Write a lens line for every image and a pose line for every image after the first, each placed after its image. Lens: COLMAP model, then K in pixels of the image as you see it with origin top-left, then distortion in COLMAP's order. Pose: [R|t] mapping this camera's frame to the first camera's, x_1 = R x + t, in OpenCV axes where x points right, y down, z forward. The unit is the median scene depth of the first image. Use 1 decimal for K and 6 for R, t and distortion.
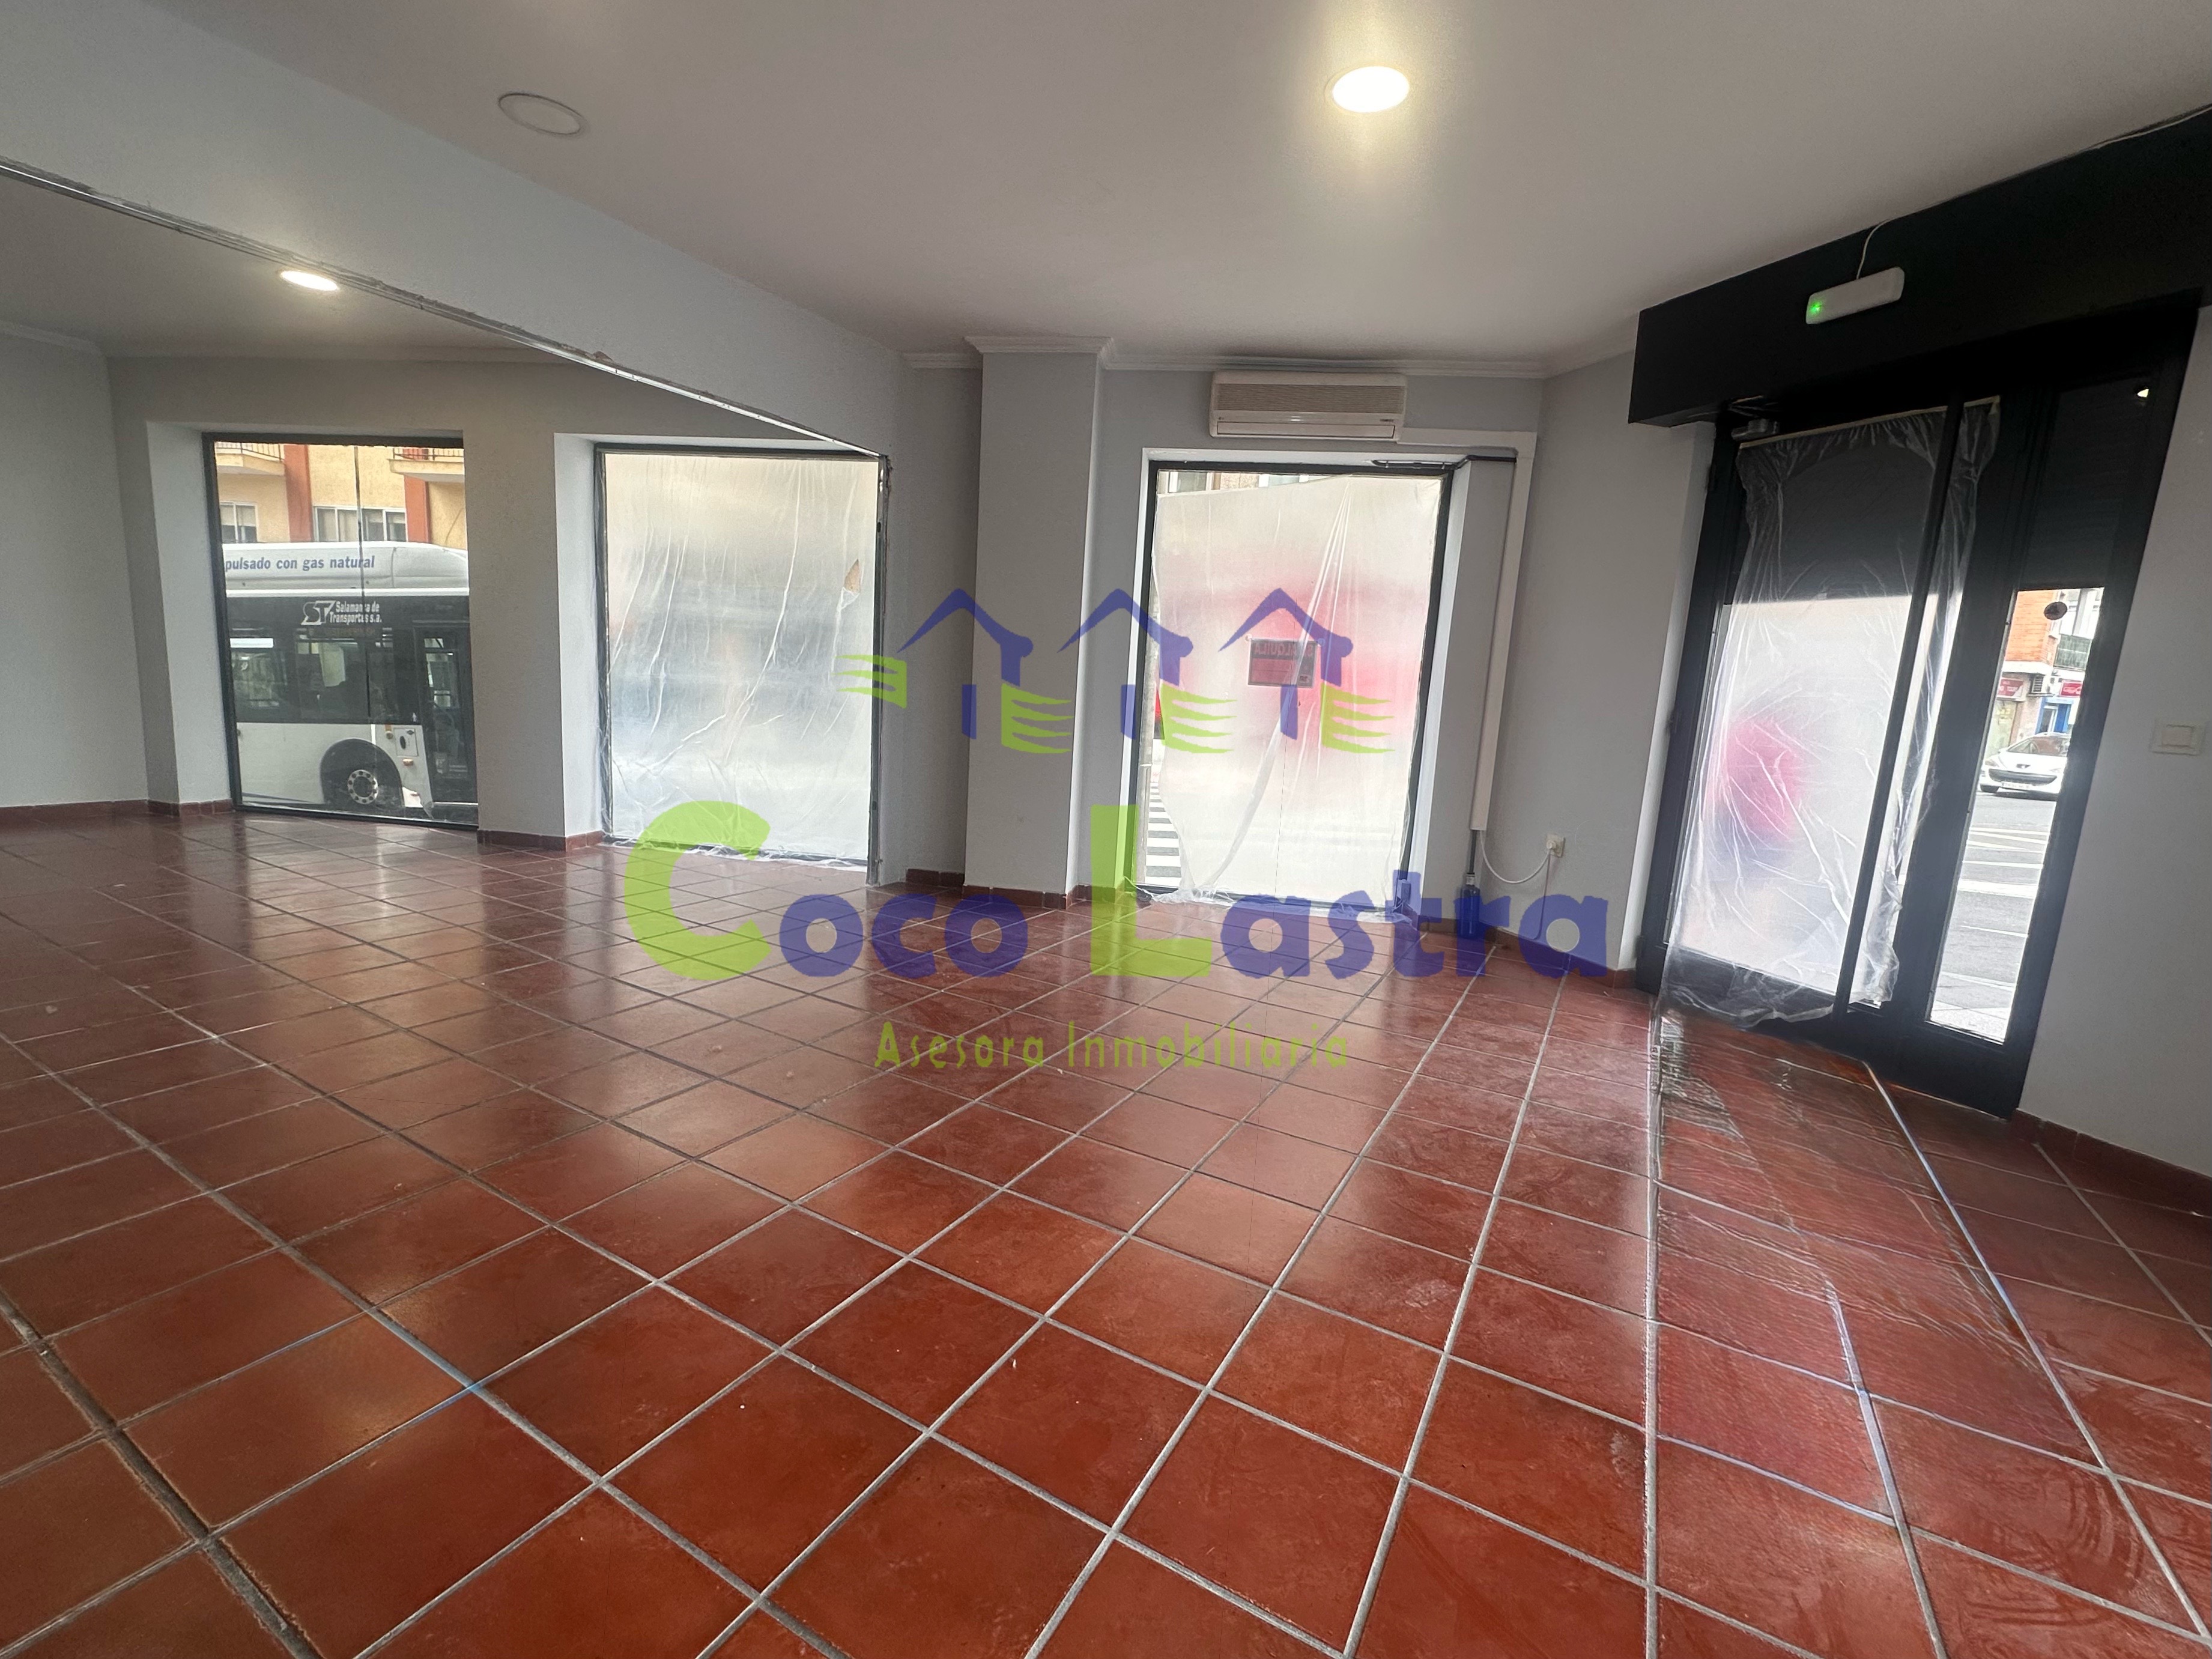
lens RADIAL K [[961.9, 0, 1116.6], [0, 961.9, 827.8], [0, 0, 1]] dist [-0.001236, 0.000419]
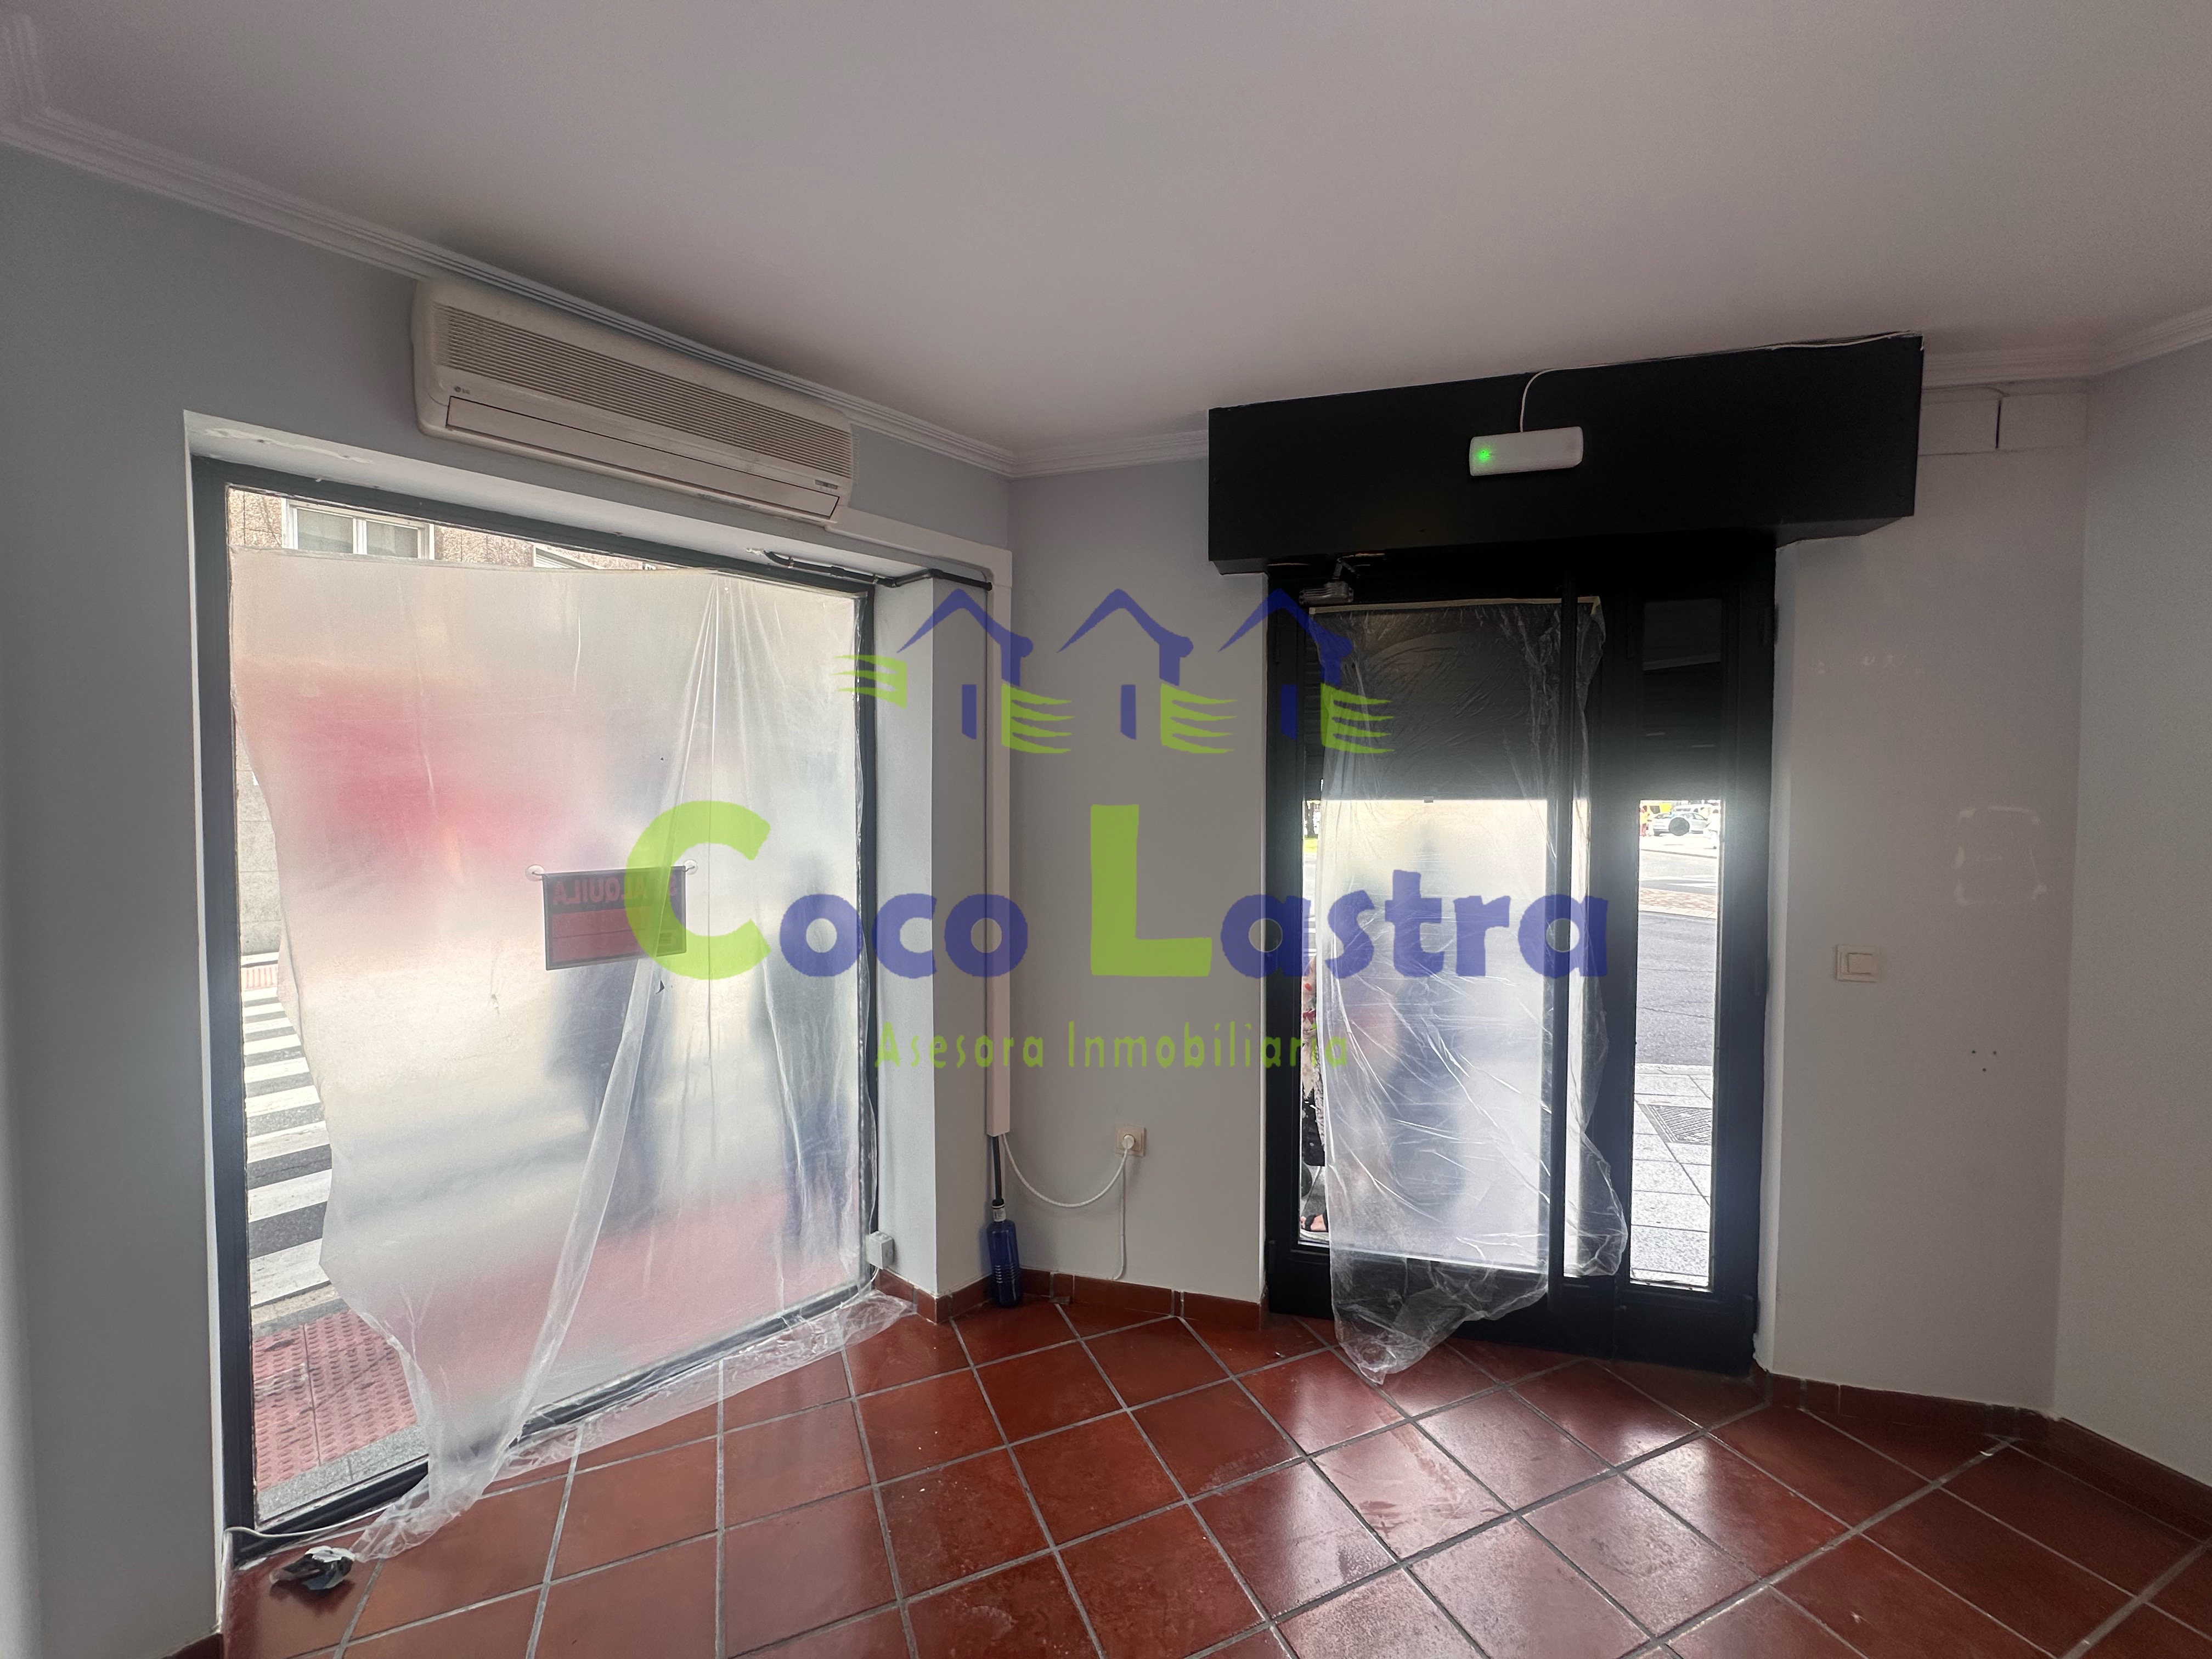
lens RADIAL K [[878.1, 0, 1102.8], [0, 878.1, 829.7], [0, 0, 1]] dist [-0.002658, 0.000181]
pose [[0.608028, -0.085835, 0.789262, -0.036657], [0.159511, 0.987074, -0.015536, -0.195571], [-0.777726, 0.135343, 0.613861, 0.594454]]
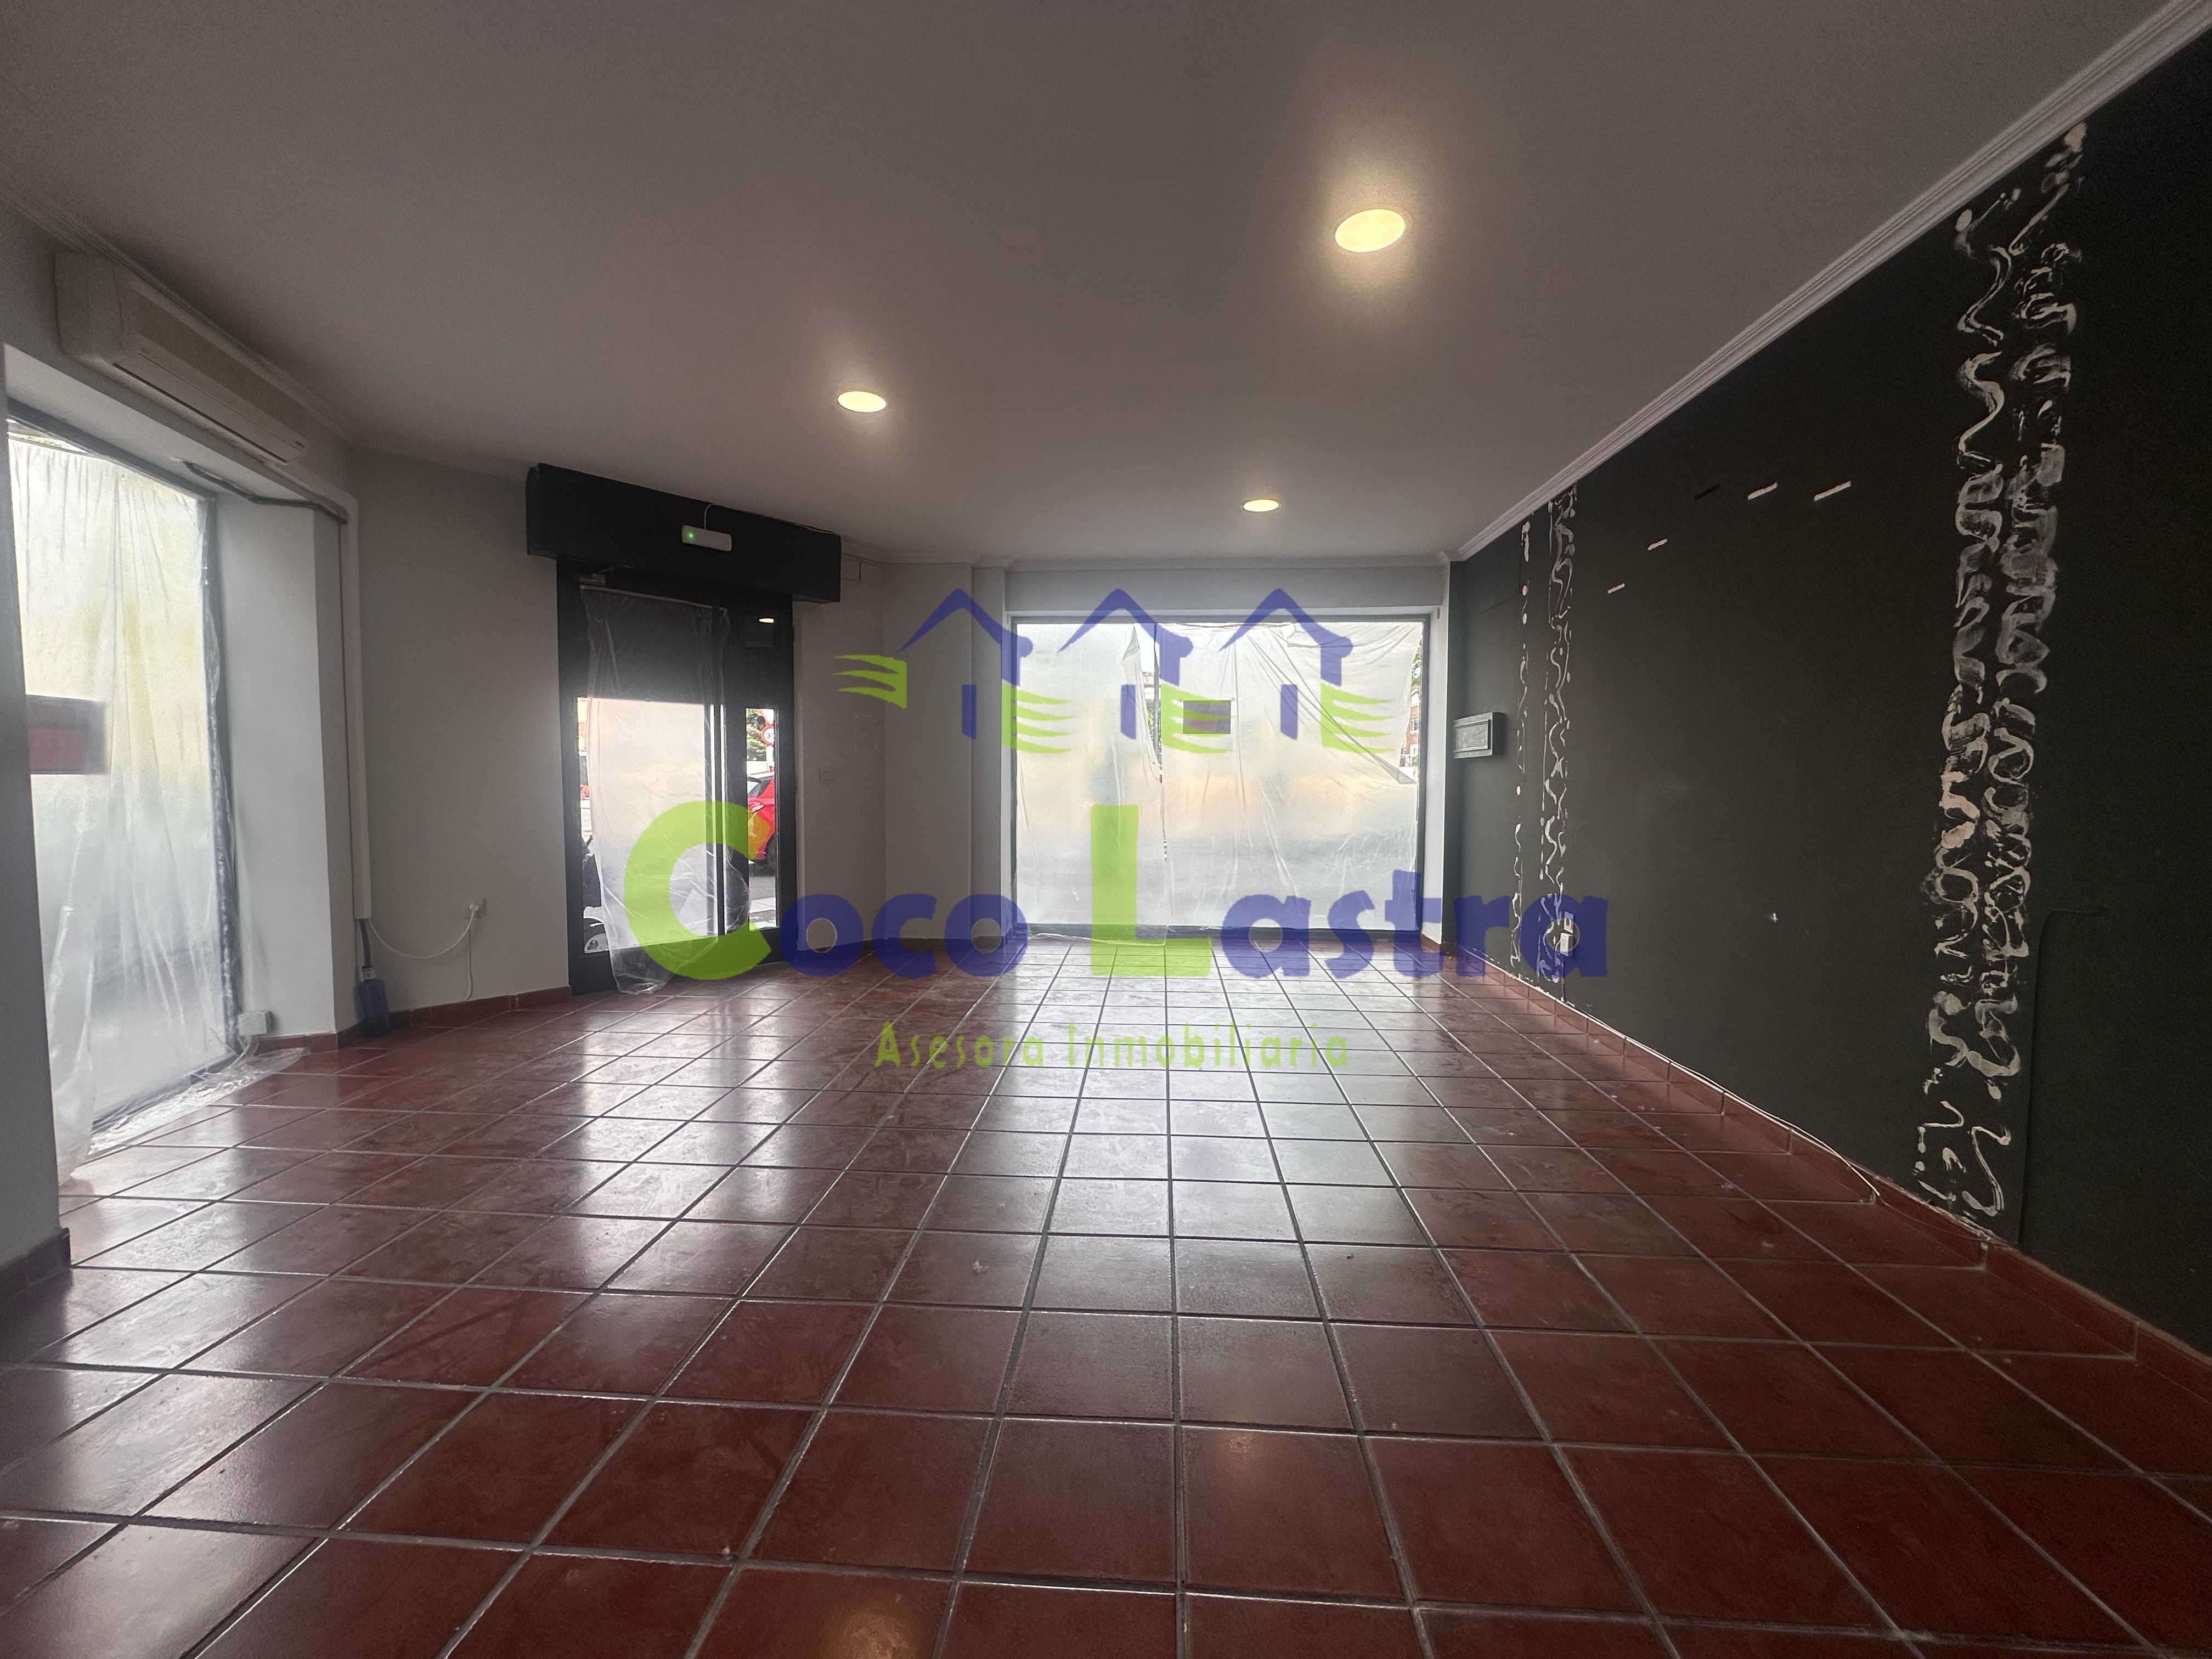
lens RADIAL K [[878.1, 0, 1102.8], [0, 878.1, 829.7], [0, 0, 1]] dist [-0.002658, 0.000181]
pose [[-0.427468, -0.114045, 0.896808, -0.710081], [0.109556, 0.978164, 0.176612, -0.161875], [-0.897367, 0.173747, -0.405640, 0.749502]]
